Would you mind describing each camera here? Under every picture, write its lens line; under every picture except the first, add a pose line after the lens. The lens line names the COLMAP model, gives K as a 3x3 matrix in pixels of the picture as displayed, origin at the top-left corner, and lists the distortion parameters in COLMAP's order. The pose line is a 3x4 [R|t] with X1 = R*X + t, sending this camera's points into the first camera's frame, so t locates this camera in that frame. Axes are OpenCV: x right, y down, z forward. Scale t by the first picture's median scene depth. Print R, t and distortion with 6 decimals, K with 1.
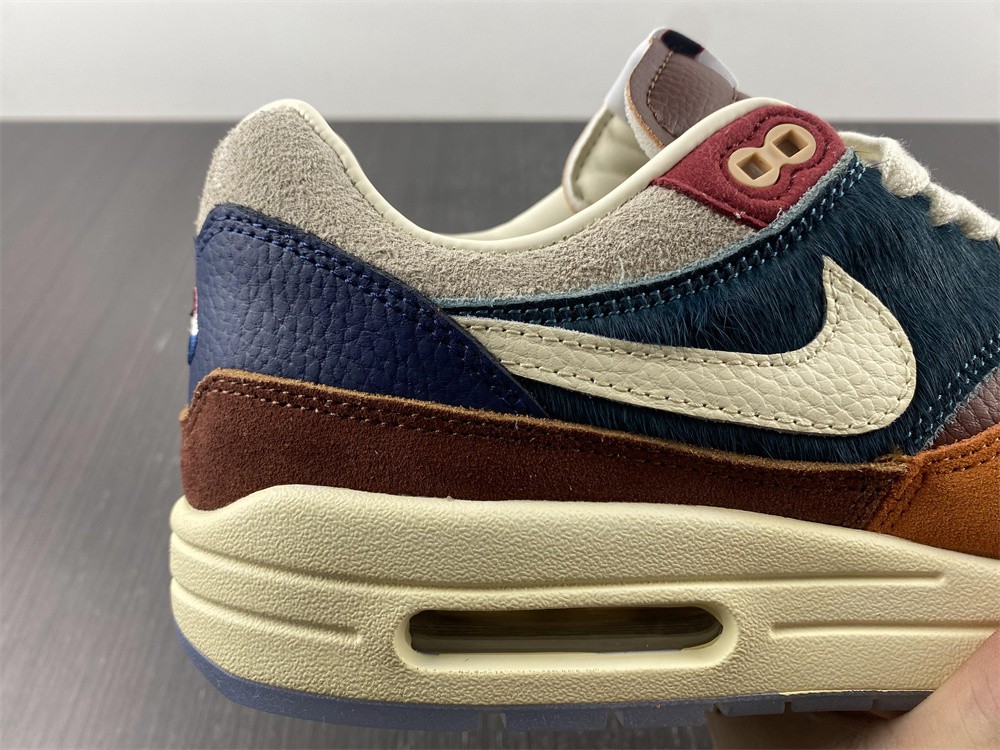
lens RADIAL K [[827.6, 0, 496.3], [0, 827.6, 354.0], [0, 0, 1]] dist [0.011058, -0.013861]
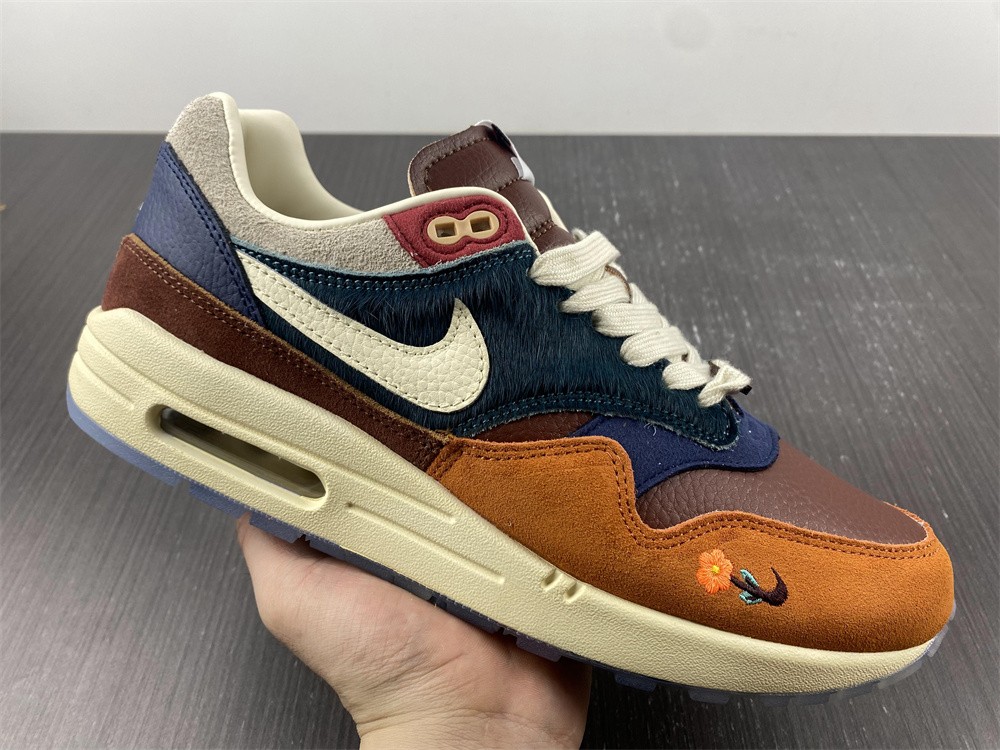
lens RADIAL K [[795.8, 0, 489.3], [0, 795.8, 357.0], [0, 0, 1]] dist [0.010775, -0.002274]
pose [[0.901460, 0.377277, -0.212209, 0.822956], [-0.368185, 0.926092, 0.082417, -0.164152], [0.227619, 0.003837, 0.973743, -0.454355]]
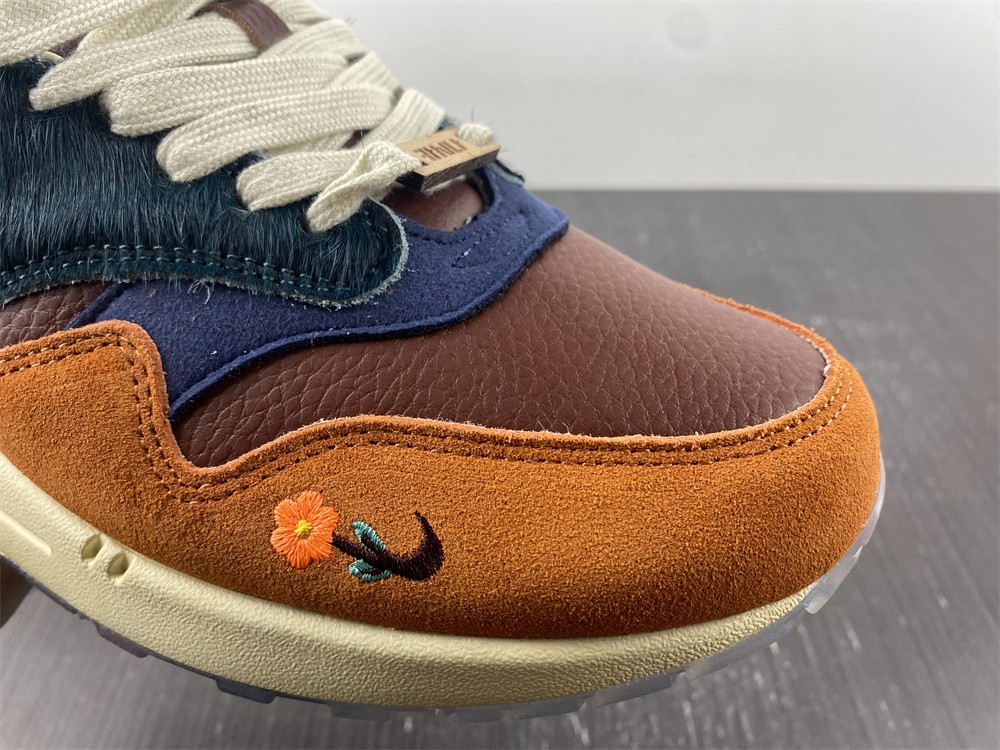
lens RADIAL K [[790.3, 0, 500.0], [0, 790.3, 375.0], [0, 0, 1]] dist [-0.032870, -0.001064]
pose [[0.869096, 0.327053, -0.371091, 1.469262], [-0.156277, 0.893343, 0.421327, -0.359291], [0.469307, -0.308180, 0.827512, 0.529710]]
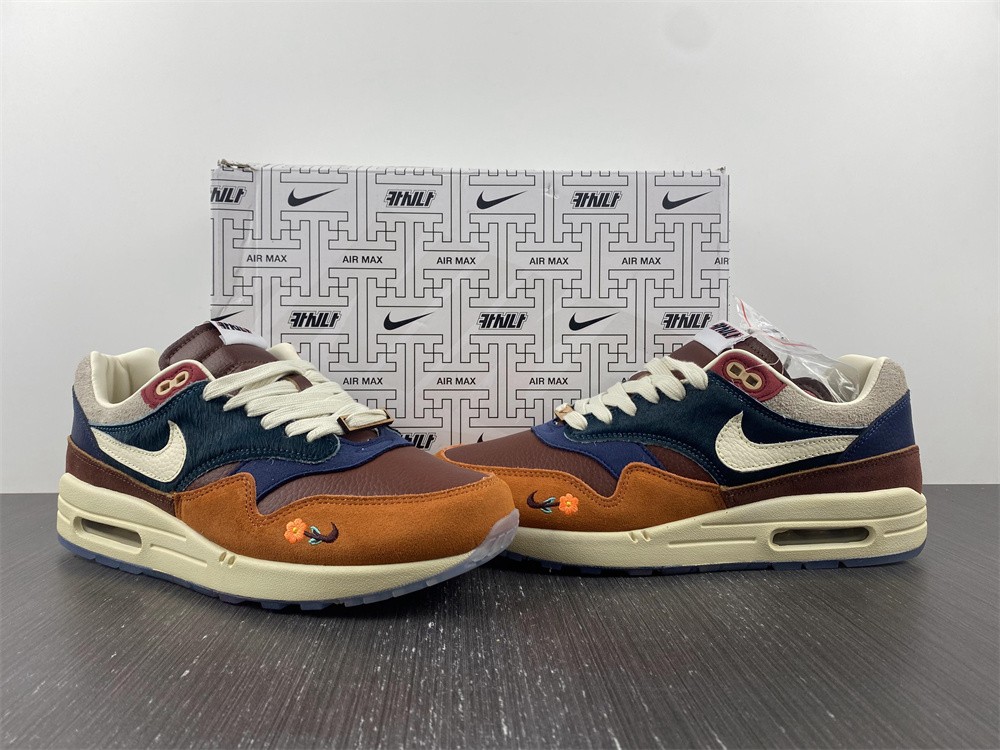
lens RADIAL K [[763.2, 0, 504.0], [0, 763.2, 358.5], [0, 0, 1]] dist [0.004998, 0.000434]
pose [[0.838721, 0.062355, -0.540979, 2.888763], [-0.081581, 0.996599, -0.011610, -0.409087], [0.538415, 0.053871, 0.840956, -0.662079]]
